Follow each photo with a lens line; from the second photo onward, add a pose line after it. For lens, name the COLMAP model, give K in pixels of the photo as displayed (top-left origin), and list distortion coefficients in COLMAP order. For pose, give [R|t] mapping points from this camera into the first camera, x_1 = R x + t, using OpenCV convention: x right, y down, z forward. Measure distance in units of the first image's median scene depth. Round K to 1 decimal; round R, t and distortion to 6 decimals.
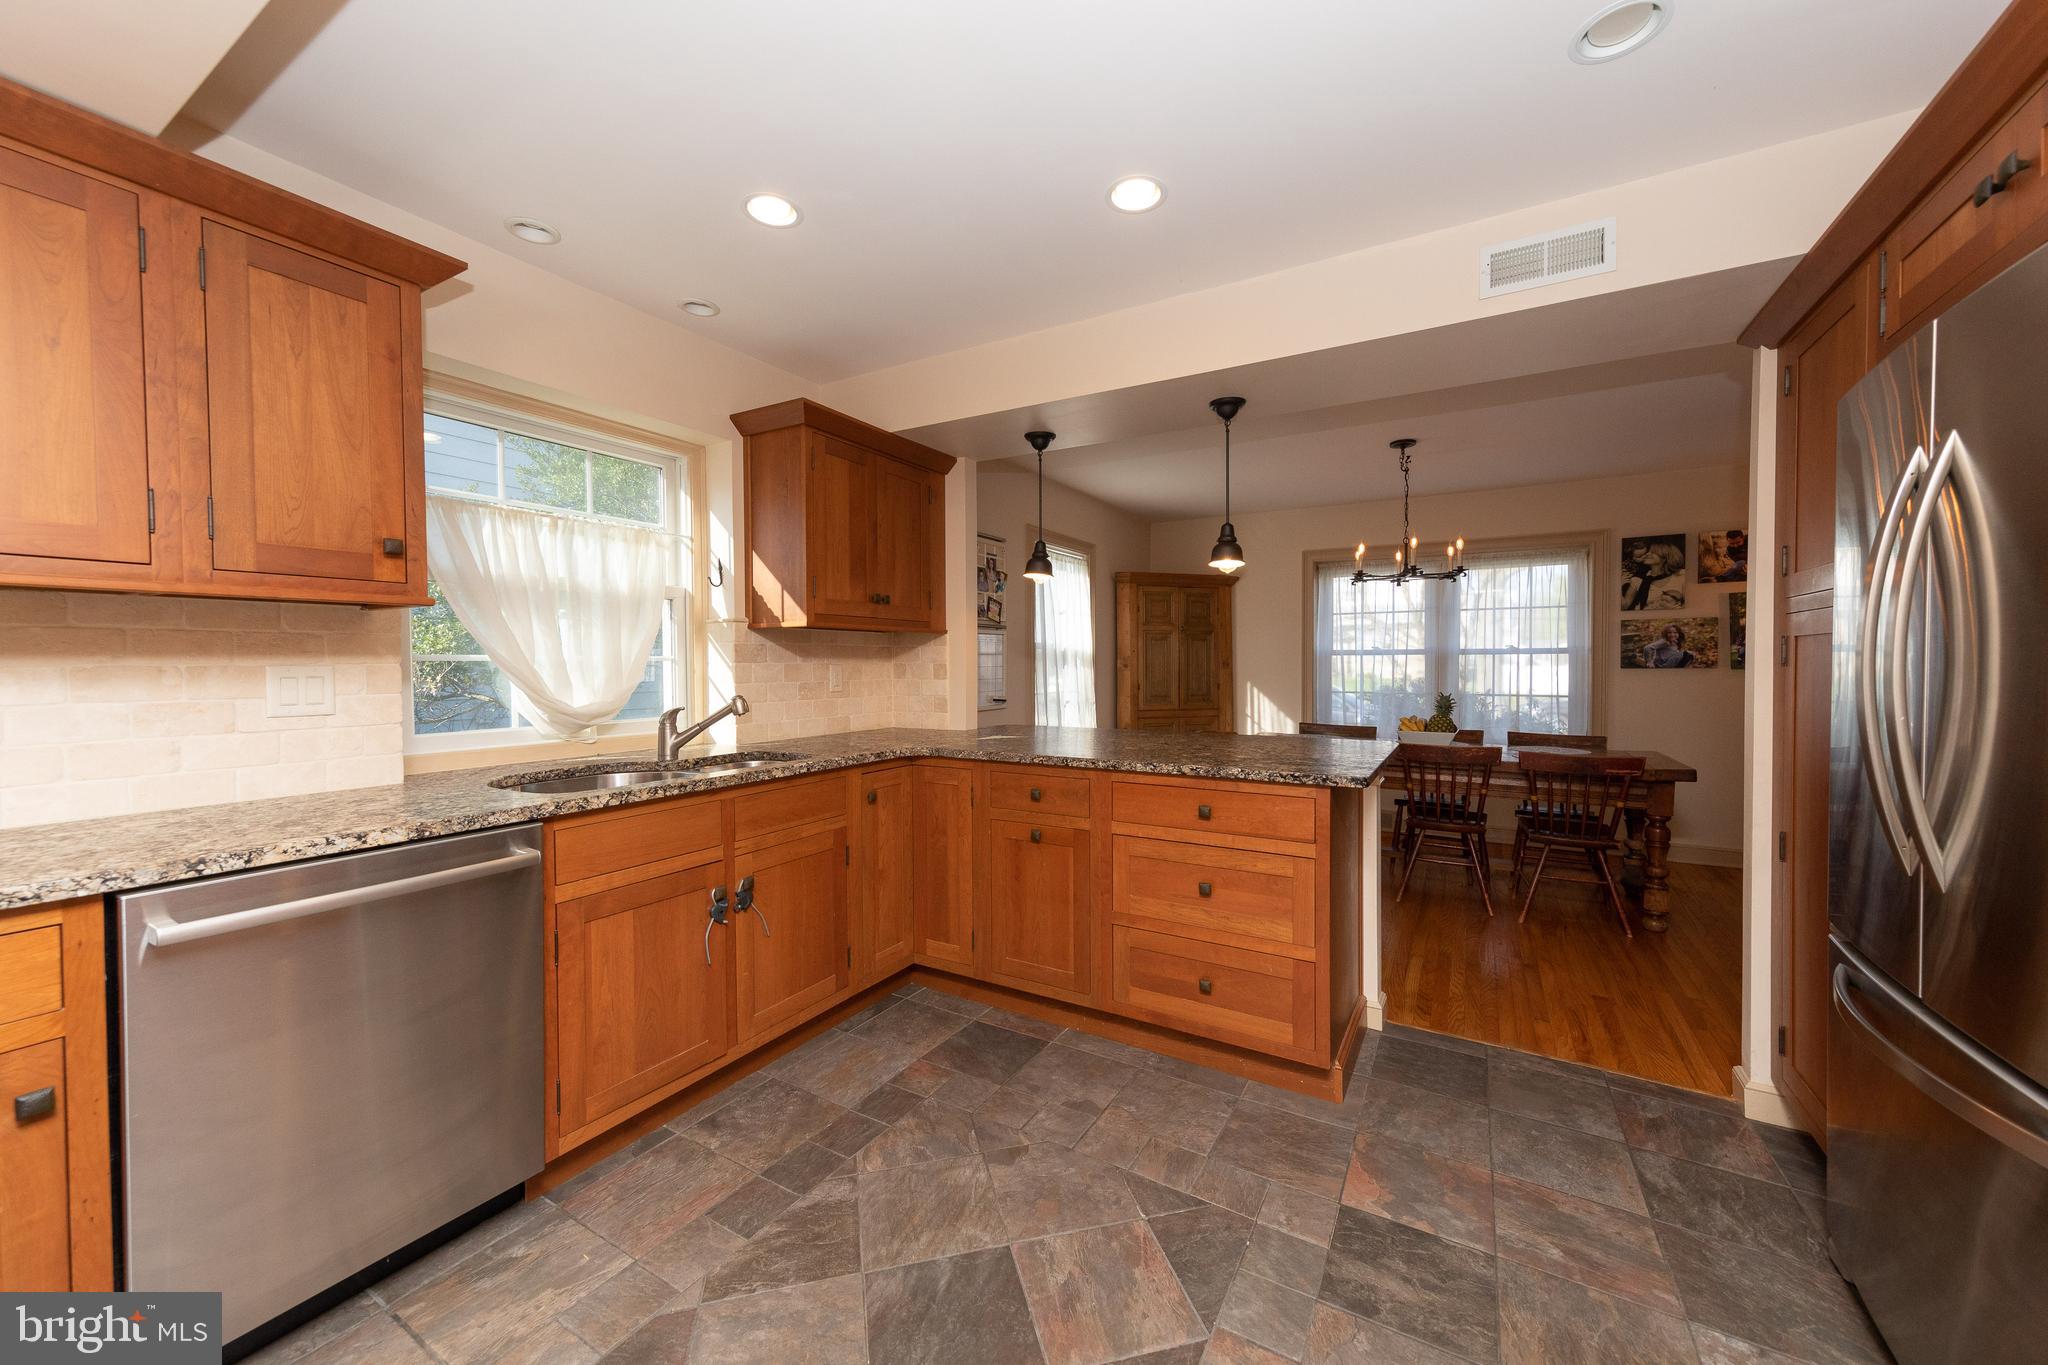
lens RADIAL K [[766.1, 0, 1036.8], [0, 766.1, 663.3], [0, 0, 1]] dist [0.012267, -0.004153]
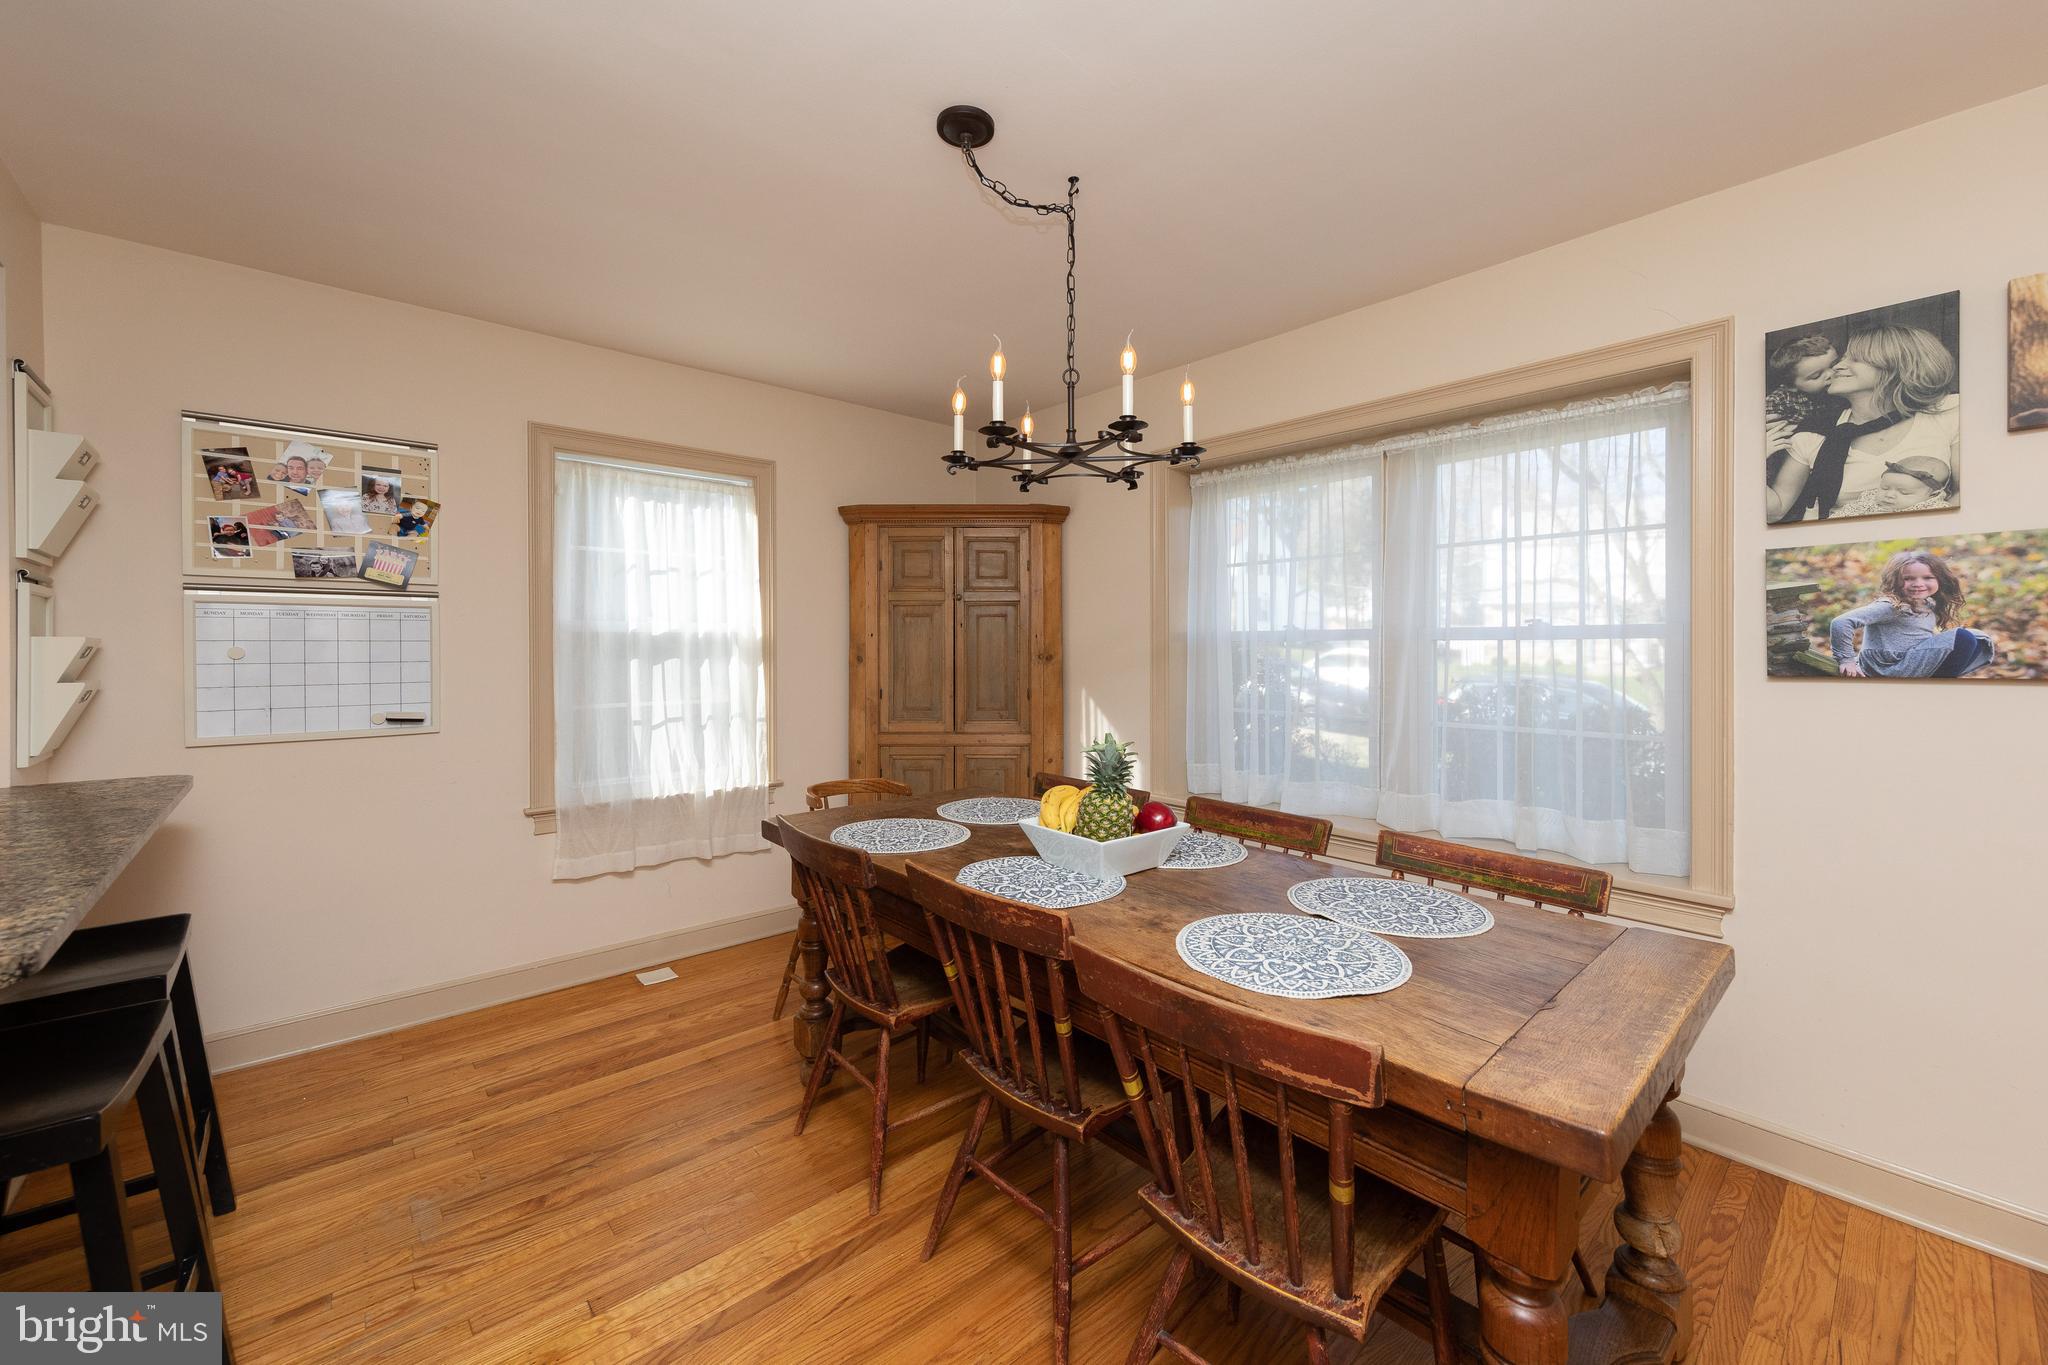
lens RADIAL K [[799.3, 0, 1048.1], [0, 799.3, 642.4], [0, 0, 1]] dist [-0.002263, -0.000021]
pose [[0.951454, -0.000139, -0.307792, 0.835758], [-0.002012, 0.999976, -0.006674, -0.010688], [0.307785, 0.006969, 0.951430, 0.795931]]
